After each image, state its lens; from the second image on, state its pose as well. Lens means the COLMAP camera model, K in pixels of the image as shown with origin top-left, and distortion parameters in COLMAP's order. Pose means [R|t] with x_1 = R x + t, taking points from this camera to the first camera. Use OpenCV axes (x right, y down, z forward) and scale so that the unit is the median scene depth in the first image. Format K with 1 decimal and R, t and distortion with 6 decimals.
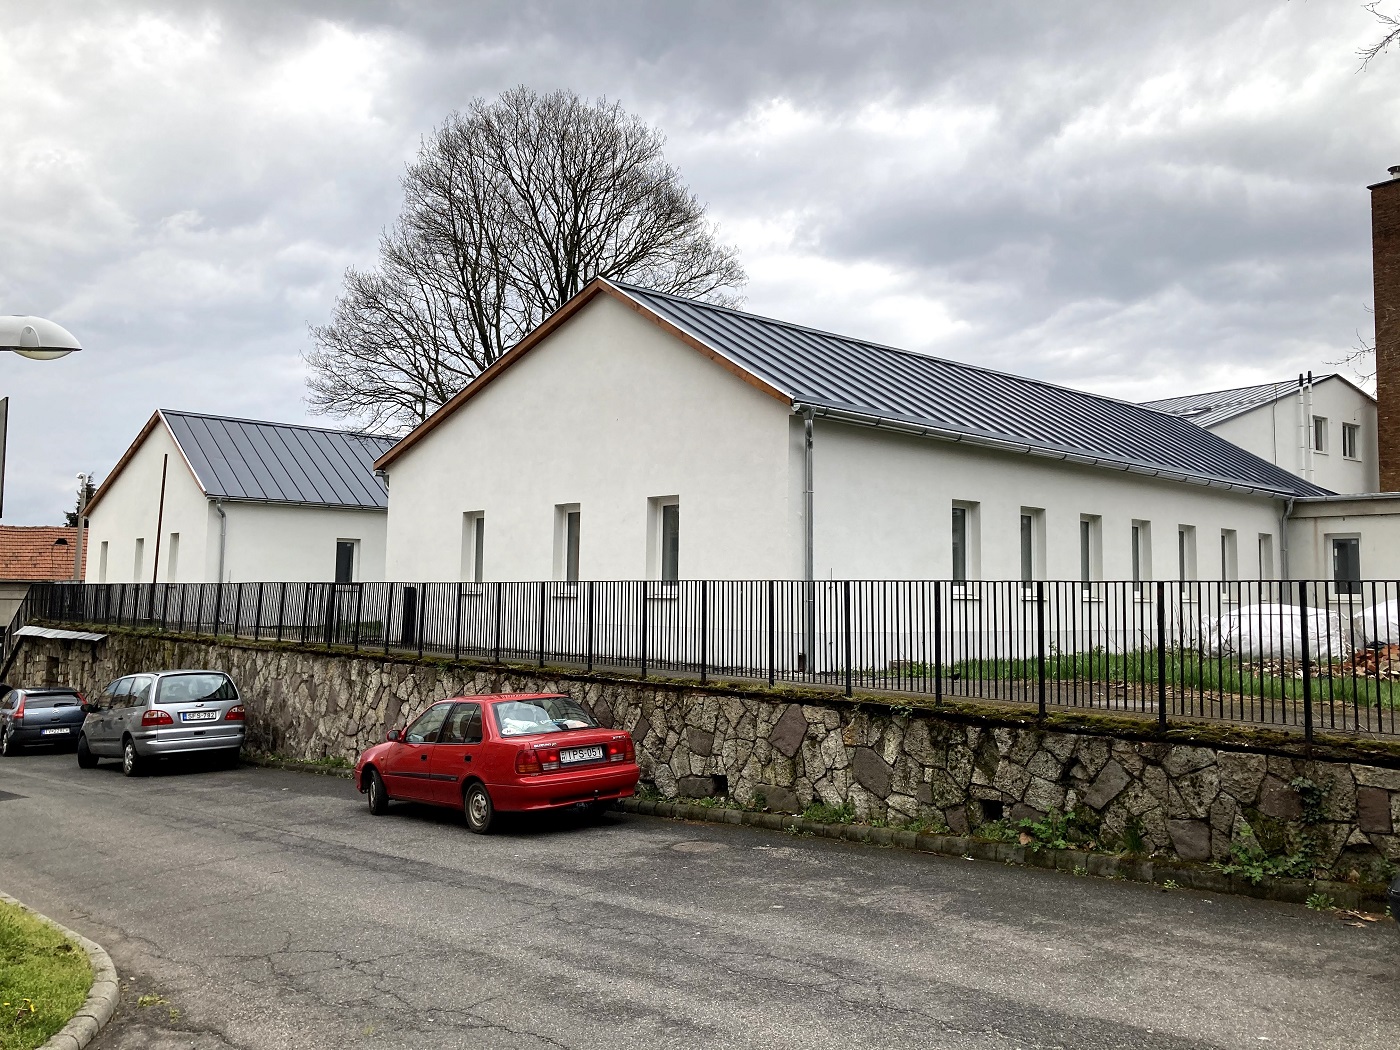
lens RADIAL K [[1120.8, 0, 695.0], [0, 1120.8, 532.0], [0, 0, 1]] dist [0.036065, -0.032766]
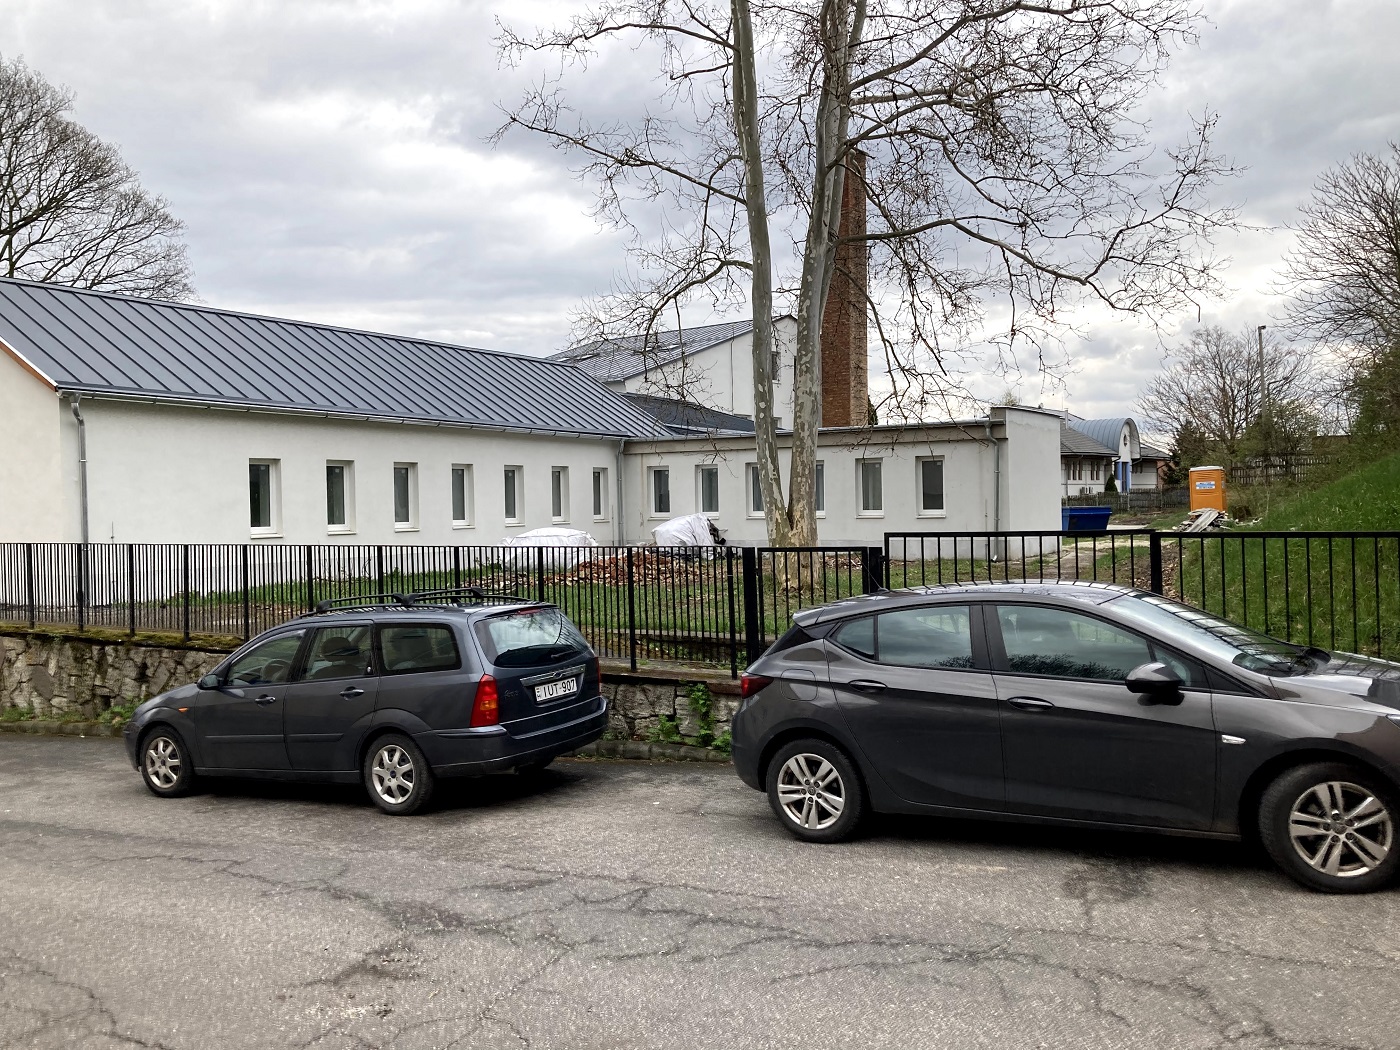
lens RADIAL K [[1120.8, 0, 698.4], [0, 1120.8, 524.0], [0, 0, 1]] dist [0.036065, -0.032766]
pose [[0.953072, -0.035175, 0.300692, 0.514846], [0.010592, 0.996494, 0.082996, -0.085977], [-0.302557, -0.075917, 0.950103, -0.543867]]
